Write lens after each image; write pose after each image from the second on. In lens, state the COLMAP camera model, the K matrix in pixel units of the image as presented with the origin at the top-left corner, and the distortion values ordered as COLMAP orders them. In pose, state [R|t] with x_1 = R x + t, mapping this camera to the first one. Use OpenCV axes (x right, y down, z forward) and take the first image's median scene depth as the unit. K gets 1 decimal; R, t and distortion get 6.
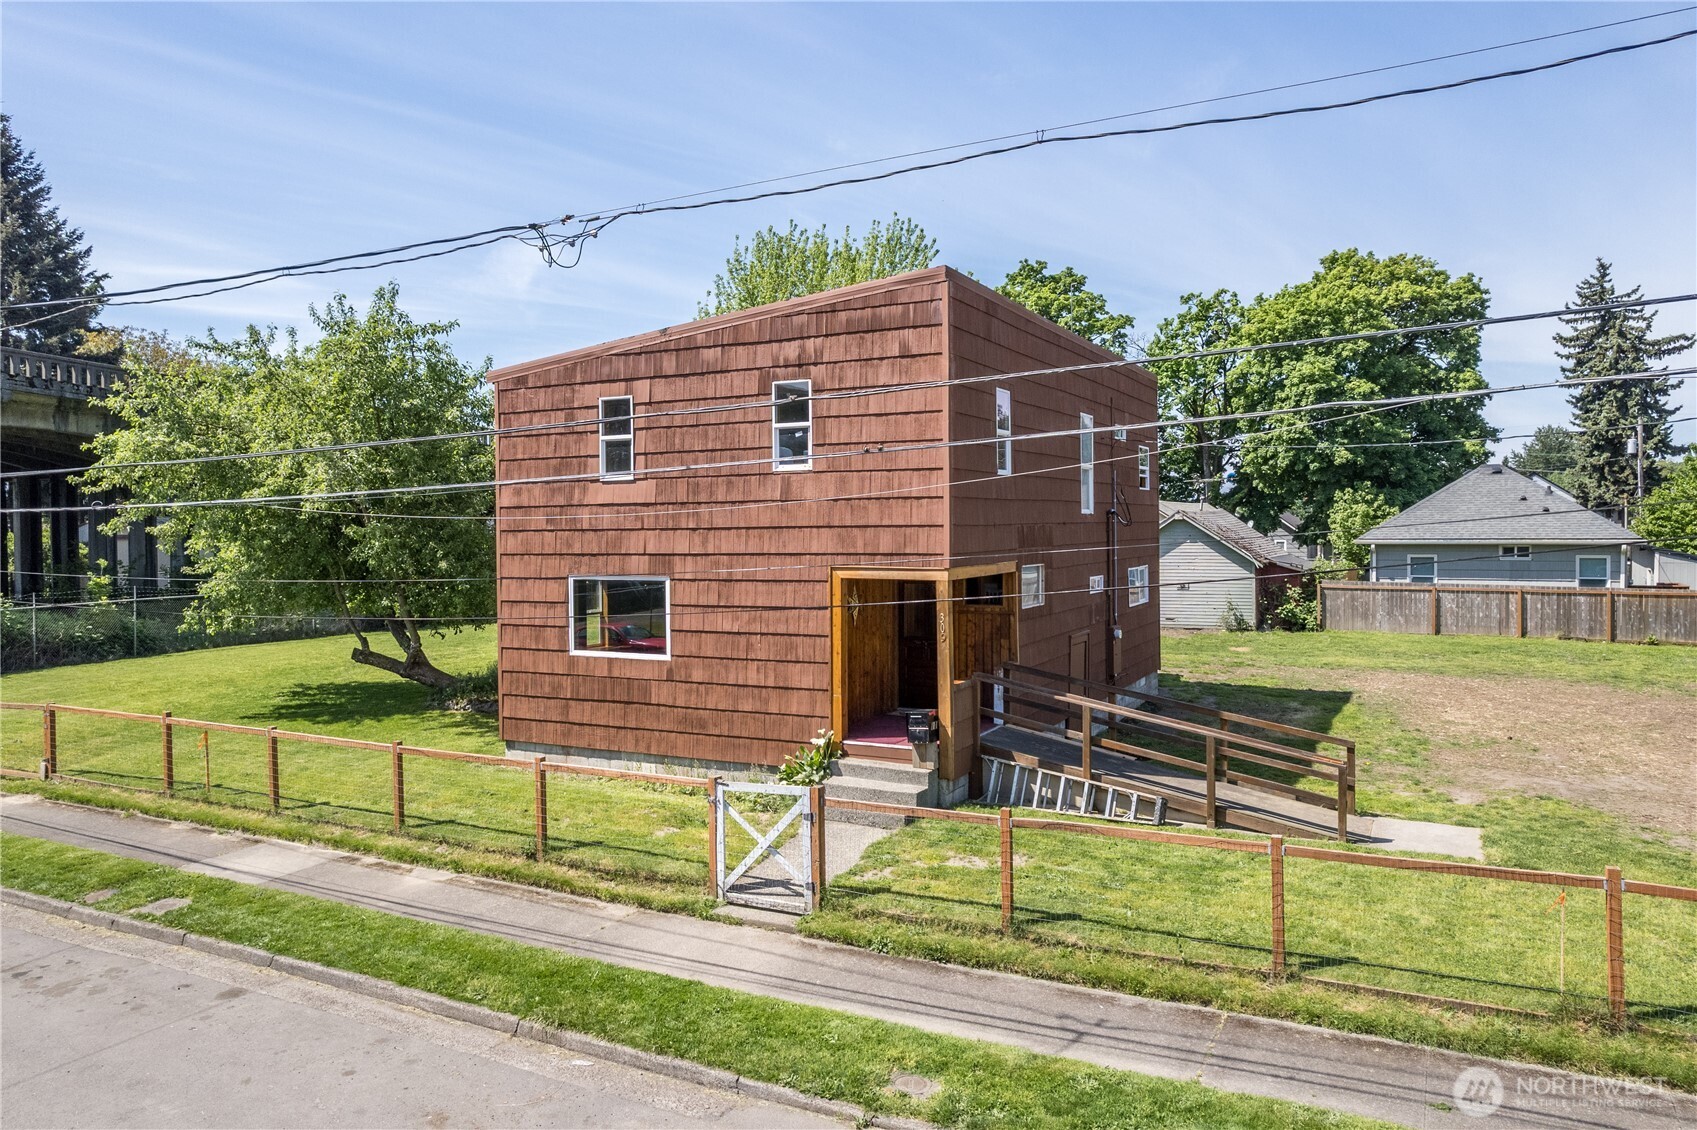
lens RADIAL K [[1149.6, 0, 842.0], [0, 1149.6, 536.7], [0, 0, 1]] dist [-0.081181, 0.095133]
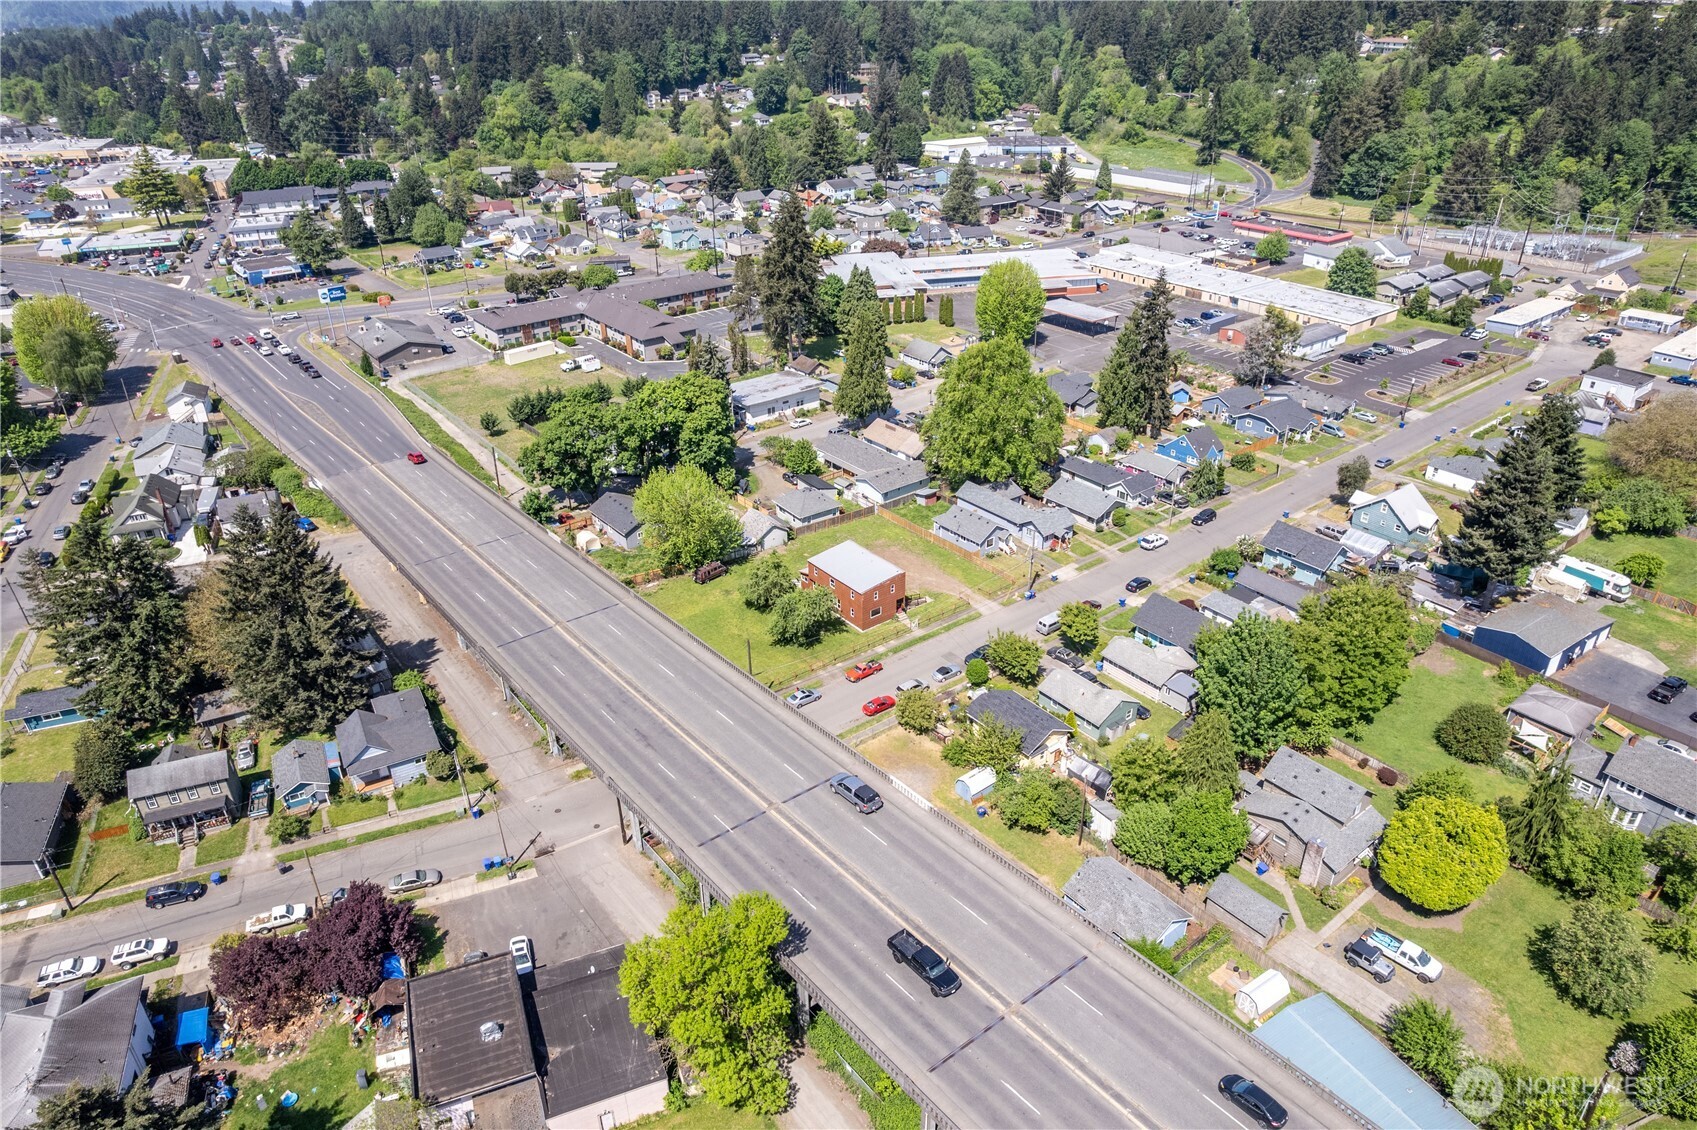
lens RADIAL K [[1117.6, 0, 859.1], [0, 1117.6, 587.1], [0, 0, 1]] dist [-0.091241, 0.086495]
pose [[0.405055, -0.440625, 0.801112, -2.947588], [0.012735, 0.878843, 0.476940, -1.753341], [-0.914204, -0.182985, 0.361591, -0.833759]]
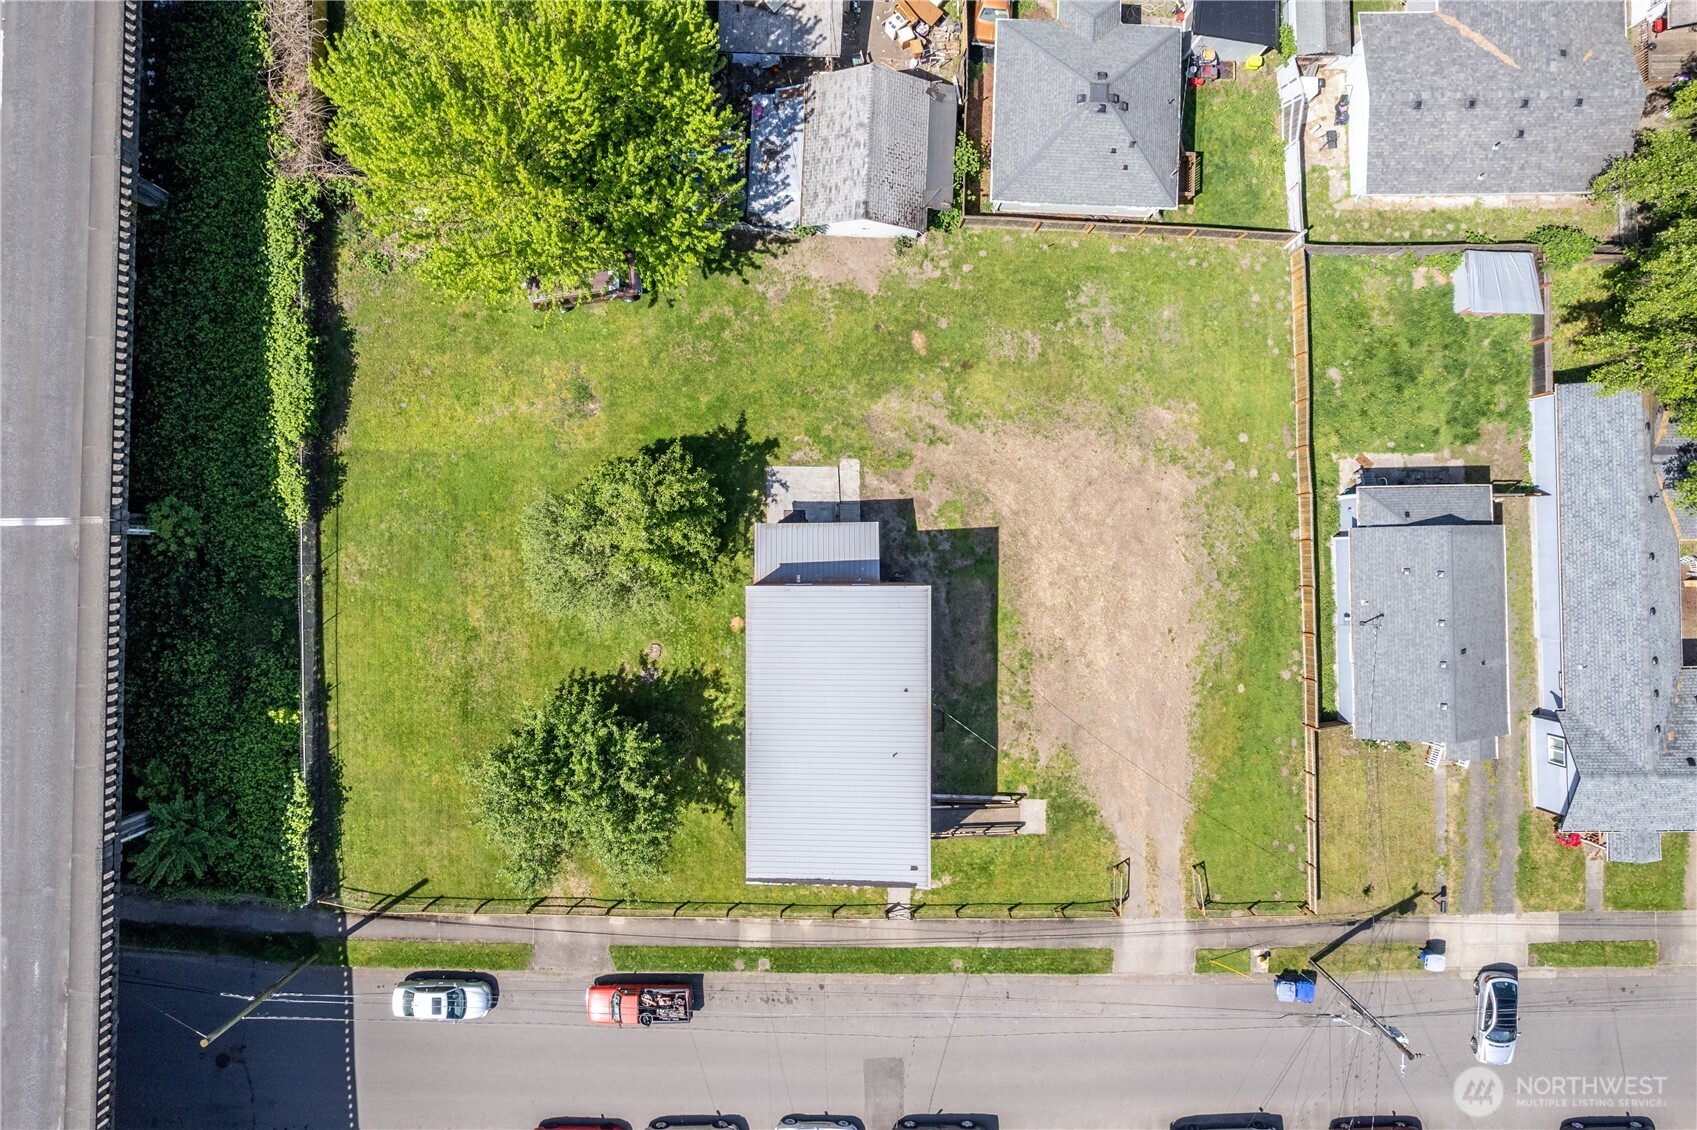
lens RADIAL K [[1117.6, 0, 859.1], [0, 1117.6, 587.1], [0, 0, 1]] dist [-0.091241, 0.086495]
pose [[0.876613, -0.481193, -0.001912, 0.111905], [0.011198, 0.016427, 0.999802, -1.185788], [-0.481066, -0.876461, 0.019788, 0.607993]]
